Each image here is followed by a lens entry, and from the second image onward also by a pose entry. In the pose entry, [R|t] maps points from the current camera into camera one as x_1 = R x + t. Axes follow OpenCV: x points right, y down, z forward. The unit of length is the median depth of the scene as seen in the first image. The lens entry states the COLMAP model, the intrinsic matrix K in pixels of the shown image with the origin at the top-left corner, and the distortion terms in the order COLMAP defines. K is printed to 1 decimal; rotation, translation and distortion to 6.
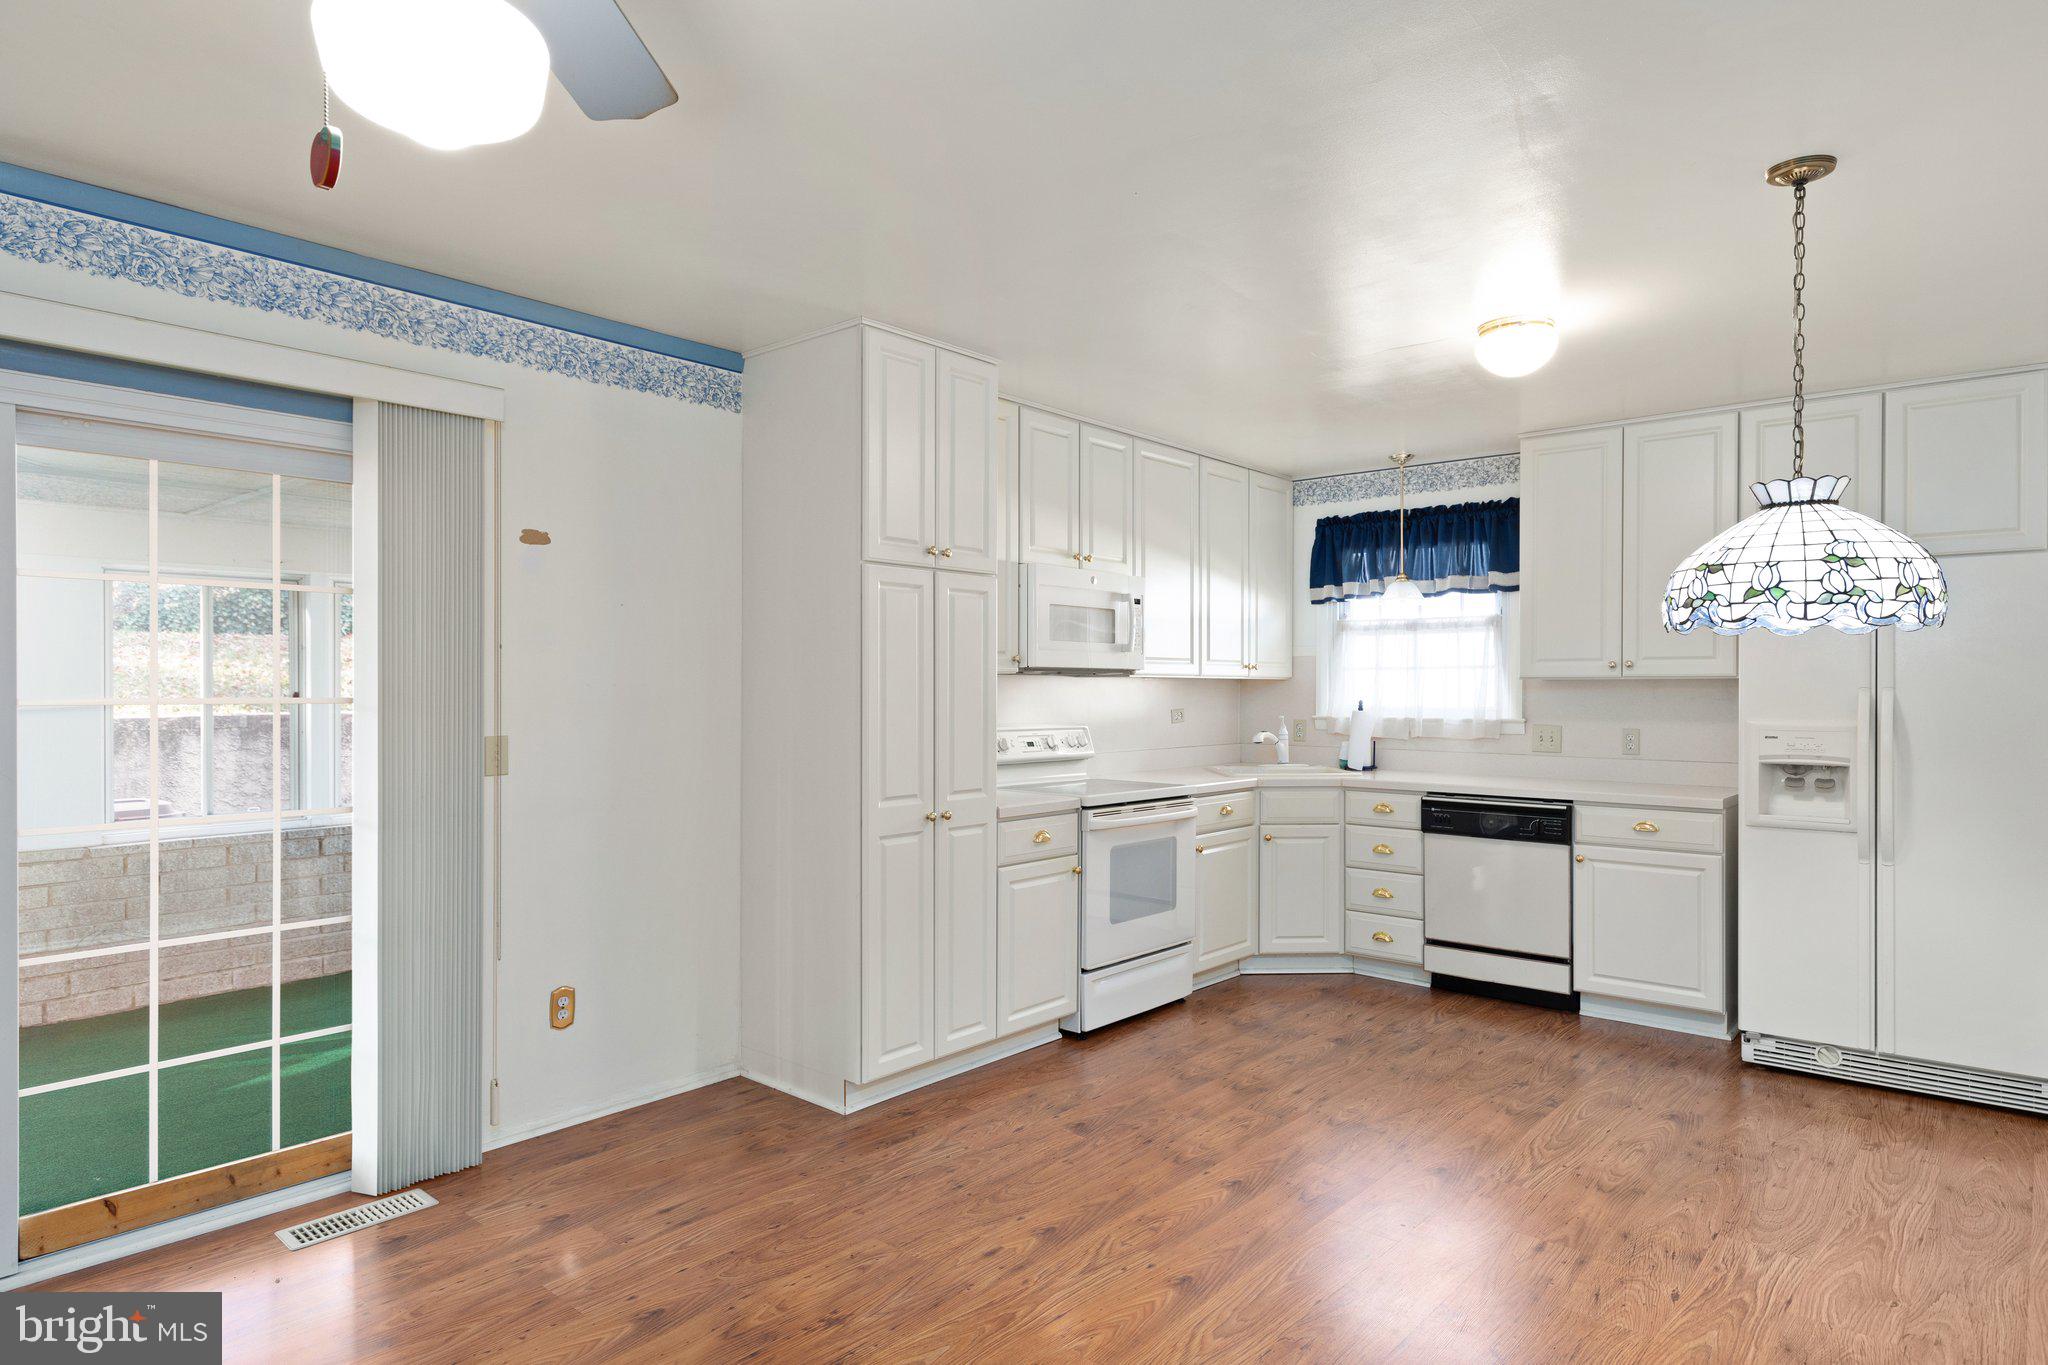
lens RADIAL K [[1158.9, 0, 1023.0], [0, 1158.9, 681.9], [0, 0, 1]] dist [0.007063, -0.001597]
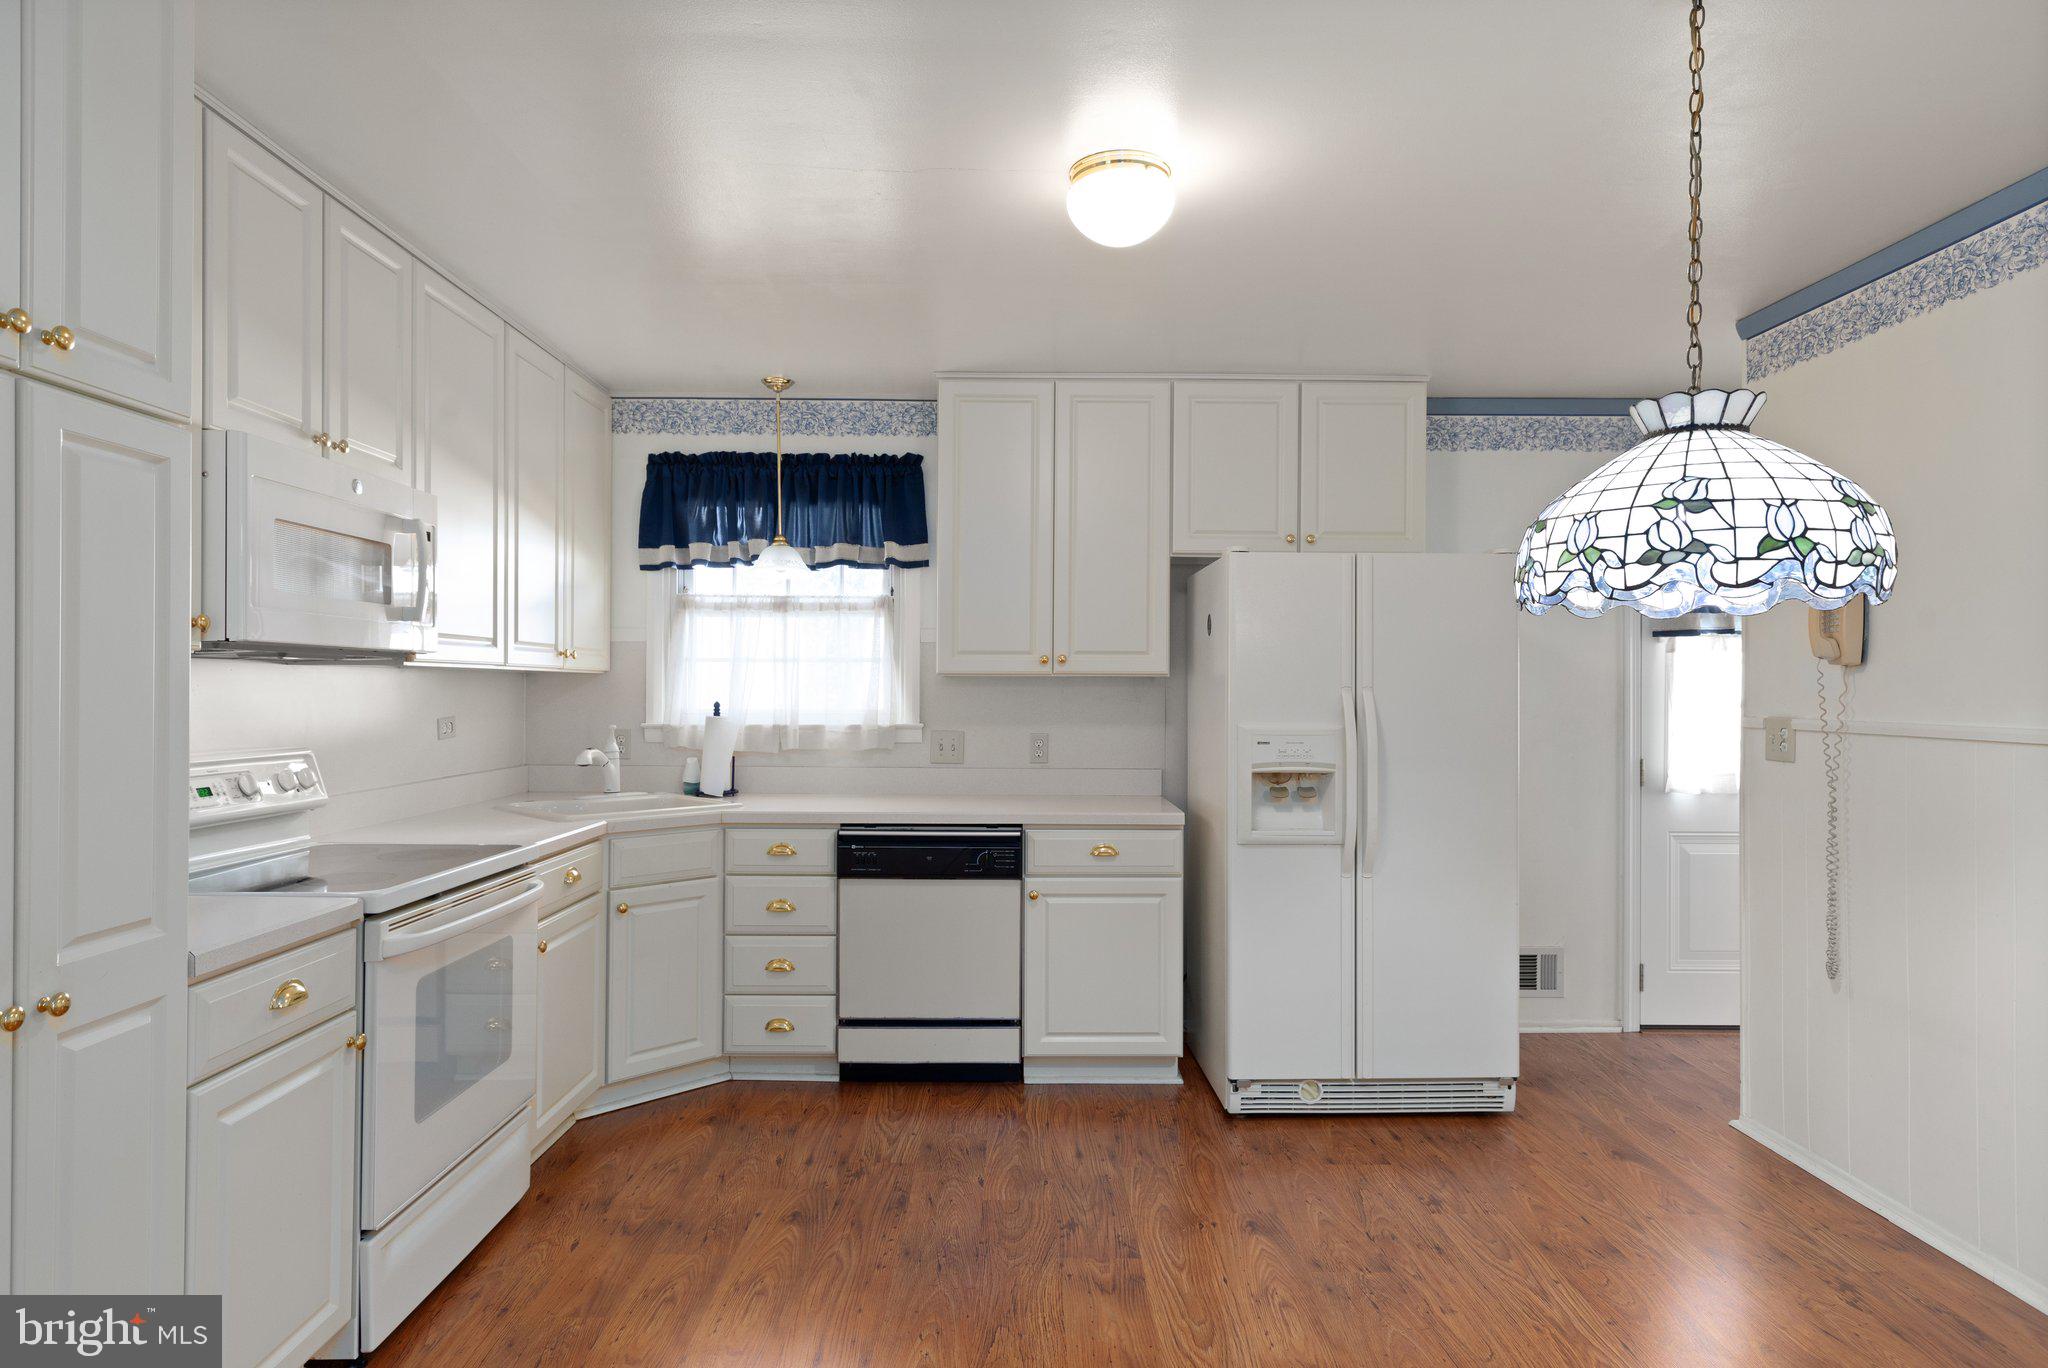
lens RADIAL K [[1158.9, 0, 1028.1], [0, 1158.9, 683.7], [0, 0, 1]] dist [0.007063, -0.001597]
pose [[0.751150, 0.005197, 0.660111, -0.063043], [-0.007111, 0.999975, 0.000219, 0.003024], [-0.660093, -0.004858, 0.751168, 0.386287]]
